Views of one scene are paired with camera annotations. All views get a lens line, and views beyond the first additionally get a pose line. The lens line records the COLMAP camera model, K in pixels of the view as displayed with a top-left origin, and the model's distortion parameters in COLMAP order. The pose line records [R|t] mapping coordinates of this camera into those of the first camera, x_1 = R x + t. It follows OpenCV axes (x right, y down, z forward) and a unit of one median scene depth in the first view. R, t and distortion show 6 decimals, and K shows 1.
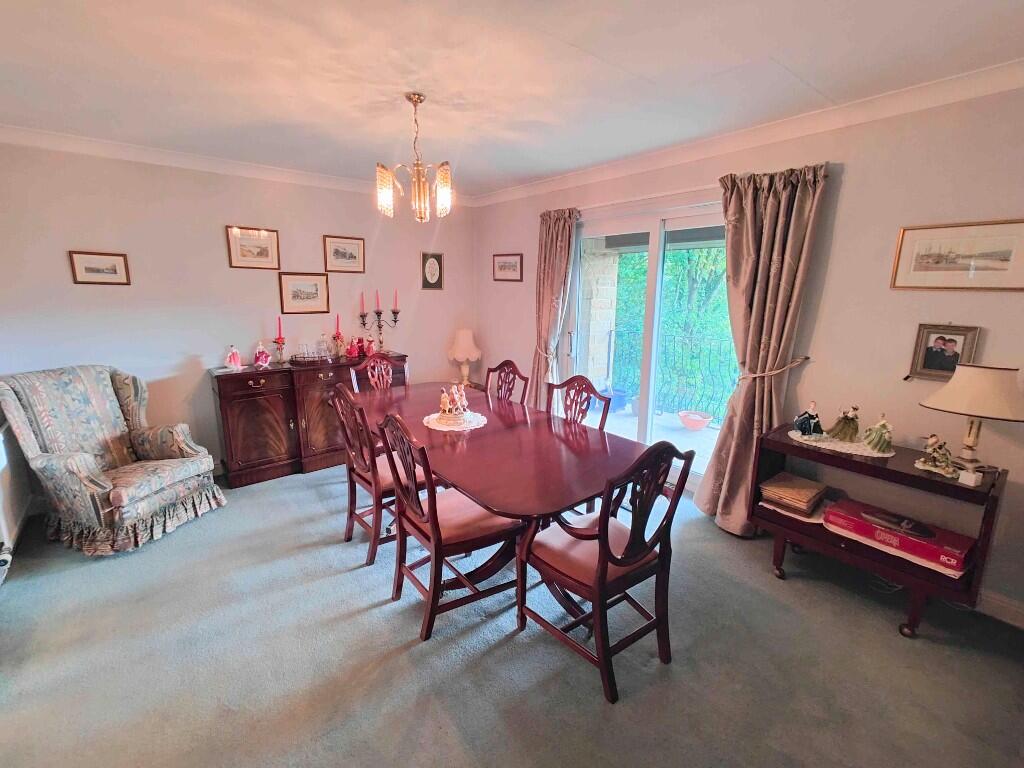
lens RADIAL K [[453.4, 0, 506.8], [0, 453.4, 388.9], [0, 0, 1]] dist [-0.000885, 0.000369]
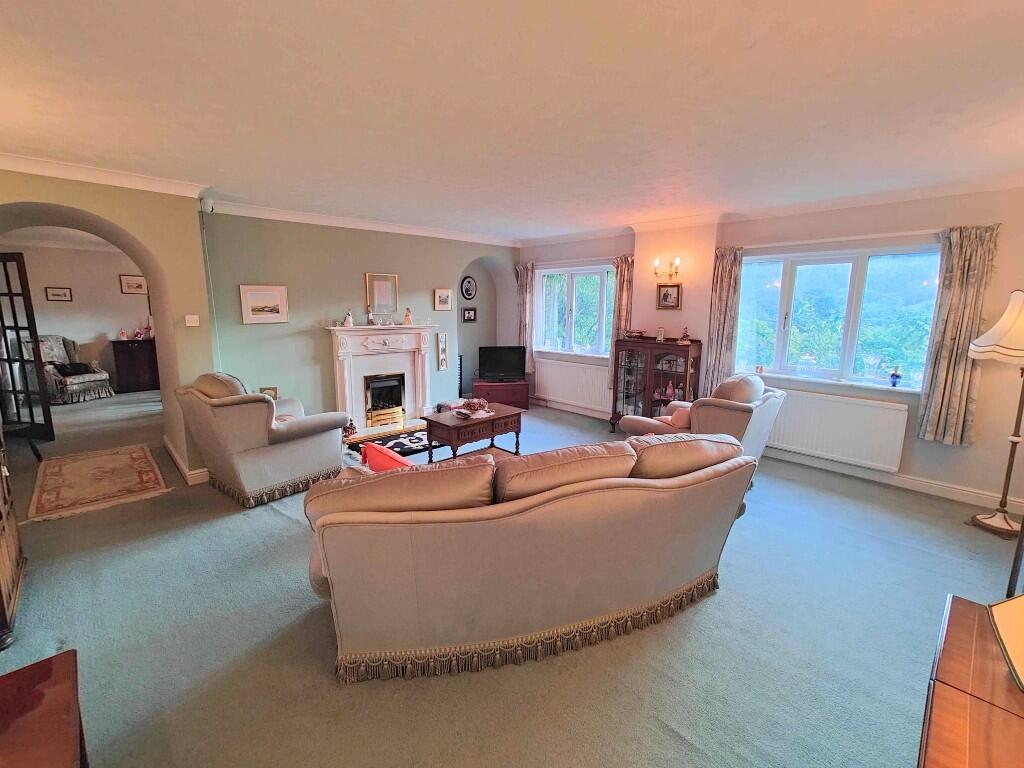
lens RADIAL K [[453.4, 0, 510.7], [0, 453.4, 380.8], [0, 0, 1]] dist [-0.000885, 0.000369]
pose [[0.996841, -0.014494, 0.078084, 1.241341], [0.018334, 0.998646, -0.048678, 0.337225], [-0.077273, 0.049956, 0.995758, -1.492756]]
